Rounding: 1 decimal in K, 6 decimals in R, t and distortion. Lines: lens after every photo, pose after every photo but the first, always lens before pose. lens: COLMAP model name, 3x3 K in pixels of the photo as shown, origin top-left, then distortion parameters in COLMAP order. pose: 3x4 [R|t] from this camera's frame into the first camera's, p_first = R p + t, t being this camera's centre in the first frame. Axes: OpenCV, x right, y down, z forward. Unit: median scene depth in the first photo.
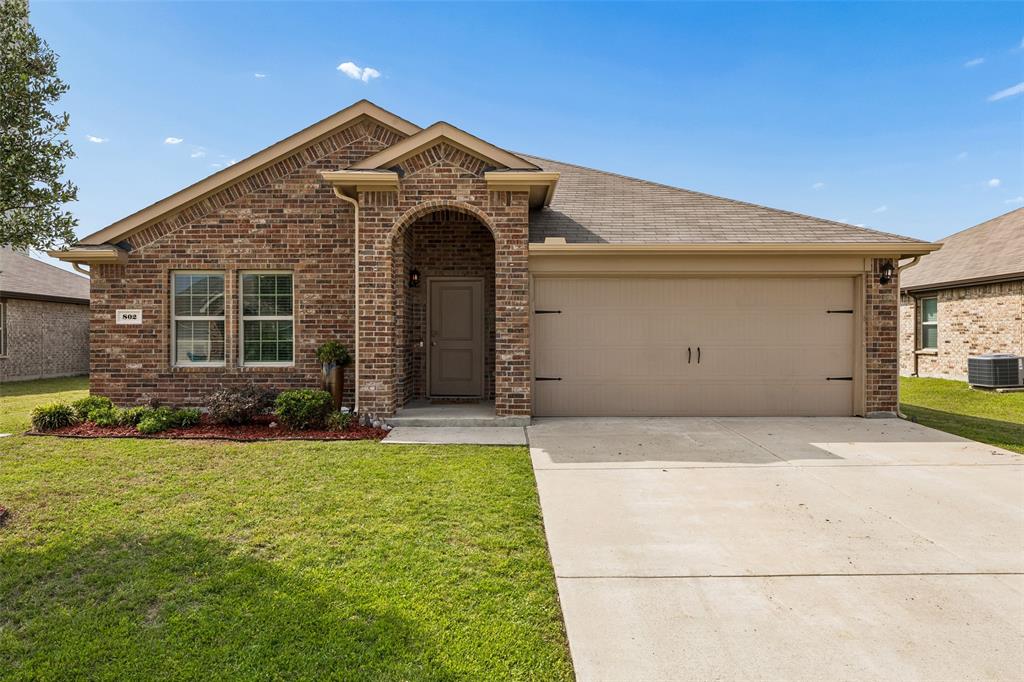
lens RADIAL K [[706.9, 0, 512.1], [0, 706.9, 342.2], [0, 0, 1]] dist [-0.005247, 0.002552]
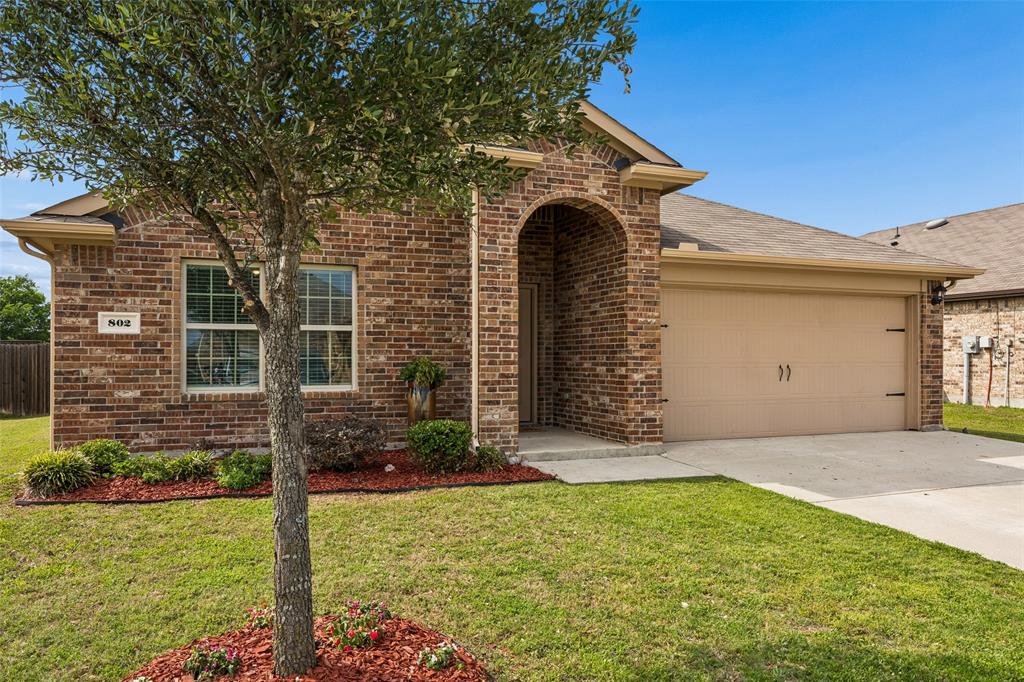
lens RADIAL K [[737.5, 0, 501.8], [0, 737.5, 356.0], [0, 0, 1]] dist [-0.003730, -0.000066]
pose [[0.932767, 0.001549, 0.360477, -0.476558], [0.000757, 0.999980, -0.006258, 0.001340], [-0.360480, 0.006110, 0.932747, 0.200625]]
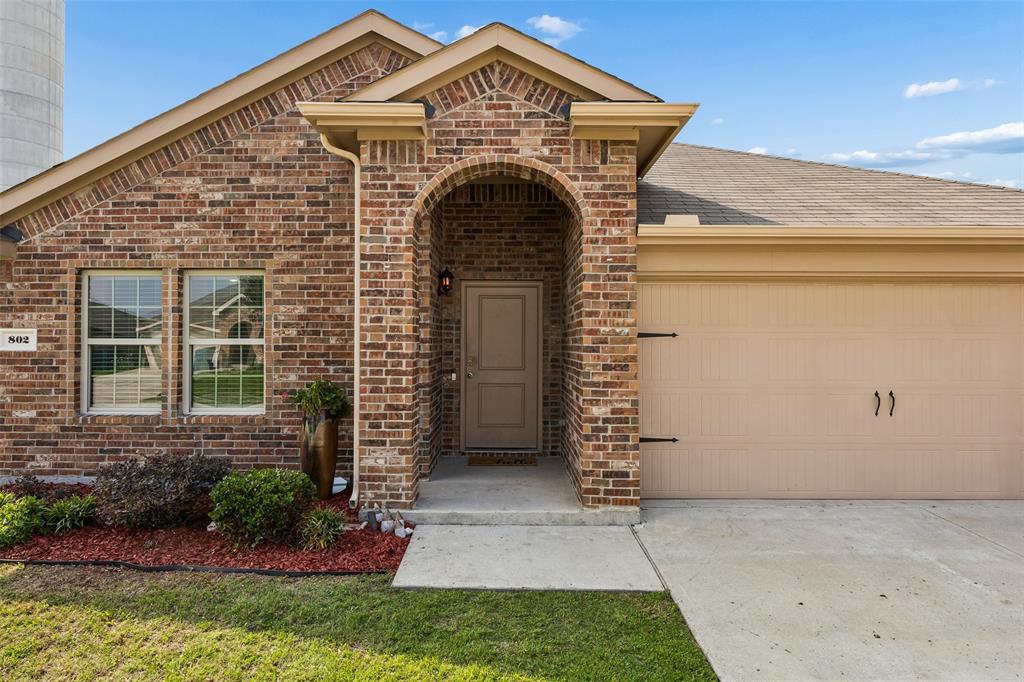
lens RADIAL K [[618.2, 0, 508.9], [0, 618.2, 337.0], [0, 0, 1]] dist [-0.007853, -0.000413]
pose [[0.999972, 0.002640, -0.007007, -0.080348], [-0.002716, 0.999938, -0.010769, -0.035225], [0.006978, 0.010787, 0.999917, 0.446598]]
